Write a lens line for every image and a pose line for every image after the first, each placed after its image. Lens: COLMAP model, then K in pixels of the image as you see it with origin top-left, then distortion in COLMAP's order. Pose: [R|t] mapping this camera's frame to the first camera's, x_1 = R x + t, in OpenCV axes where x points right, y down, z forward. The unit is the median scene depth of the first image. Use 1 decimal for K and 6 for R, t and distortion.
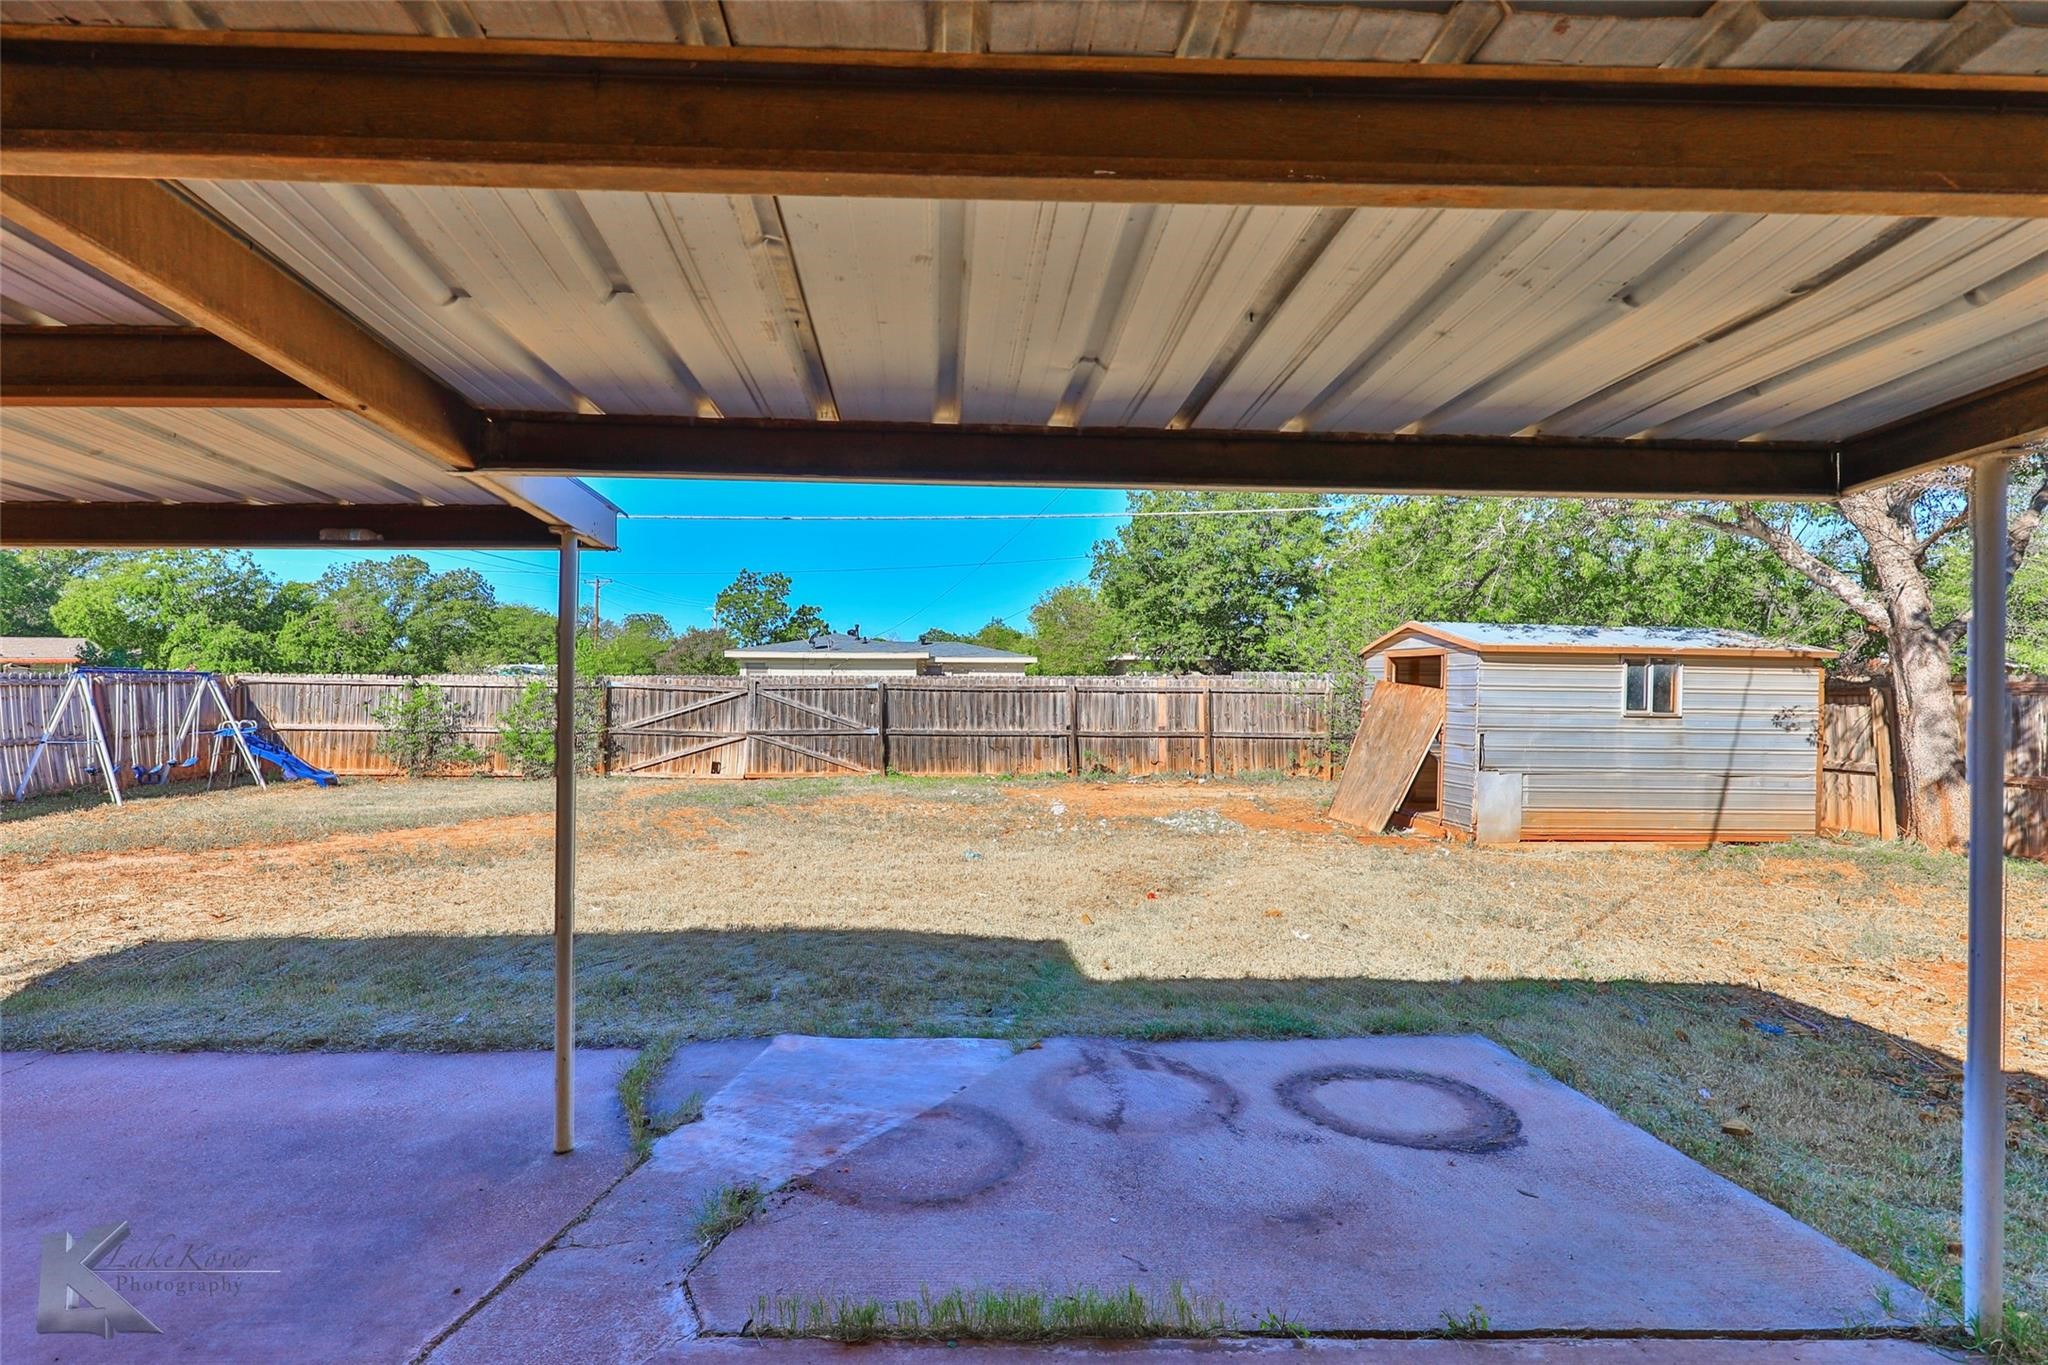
lens RADIAL K [[989.9, 0, 1007.5], [0, 989.9, 688.6], [0, 0, 1]] dist [0.019017, -0.006392]
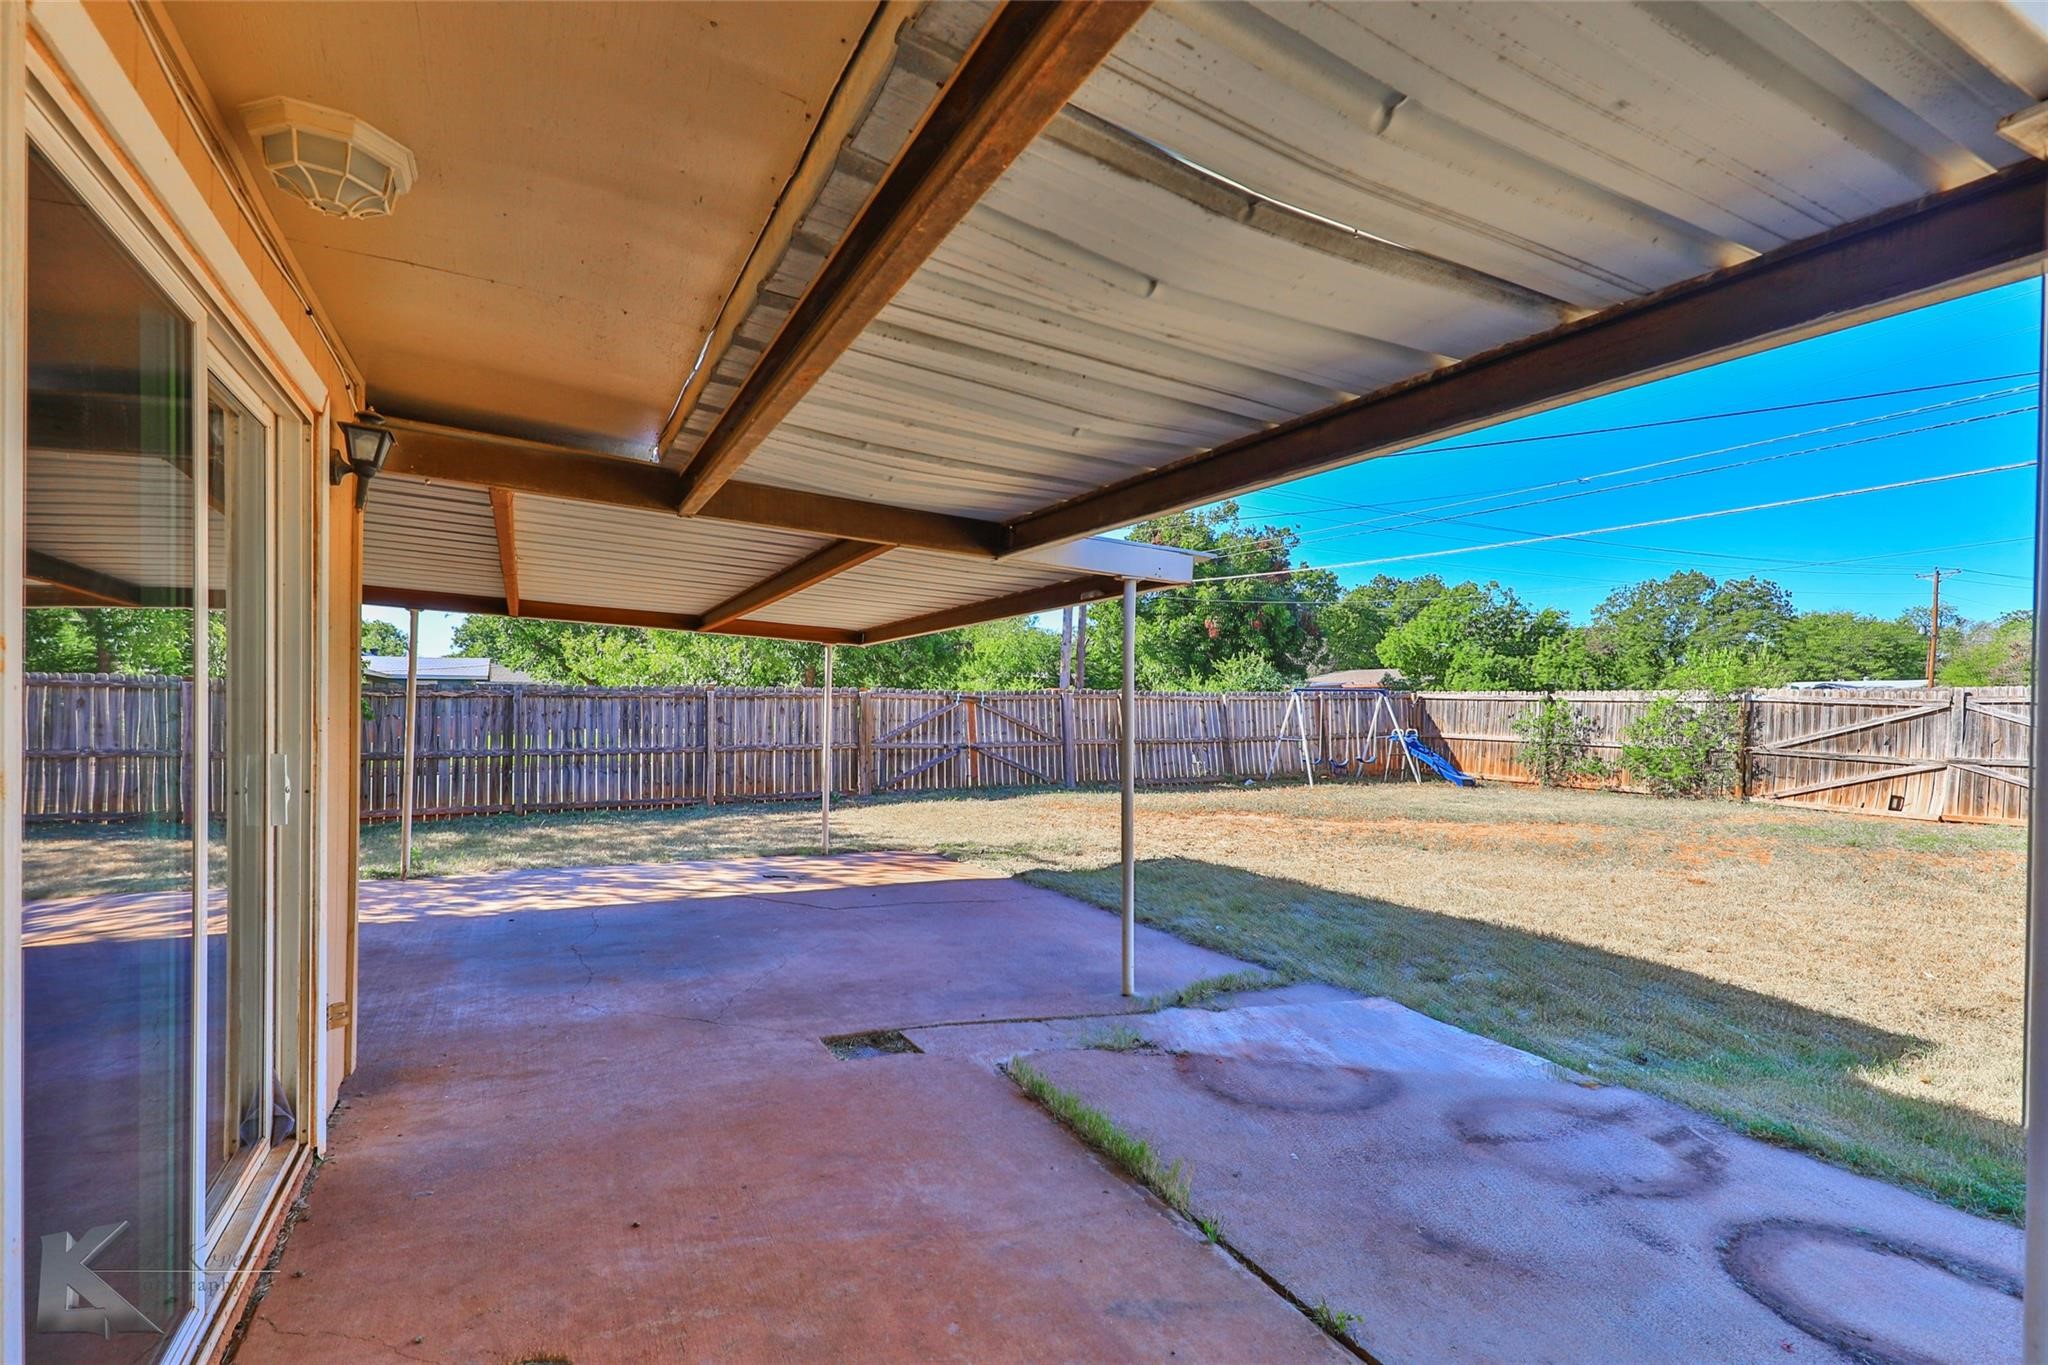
lens RADIAL K [[989.9, 0, 1020.8], [0, 989.9, 700.9], [0, 0, 1]] dist [0.019017, -0.006392]
pose [[0.428700, -0.004877, -0.903434, 0.132356], [-0.001955, 0.999978, -0.006325, 0.005516], [0.903445, 0.004478, 0.428681, 0.035046]]
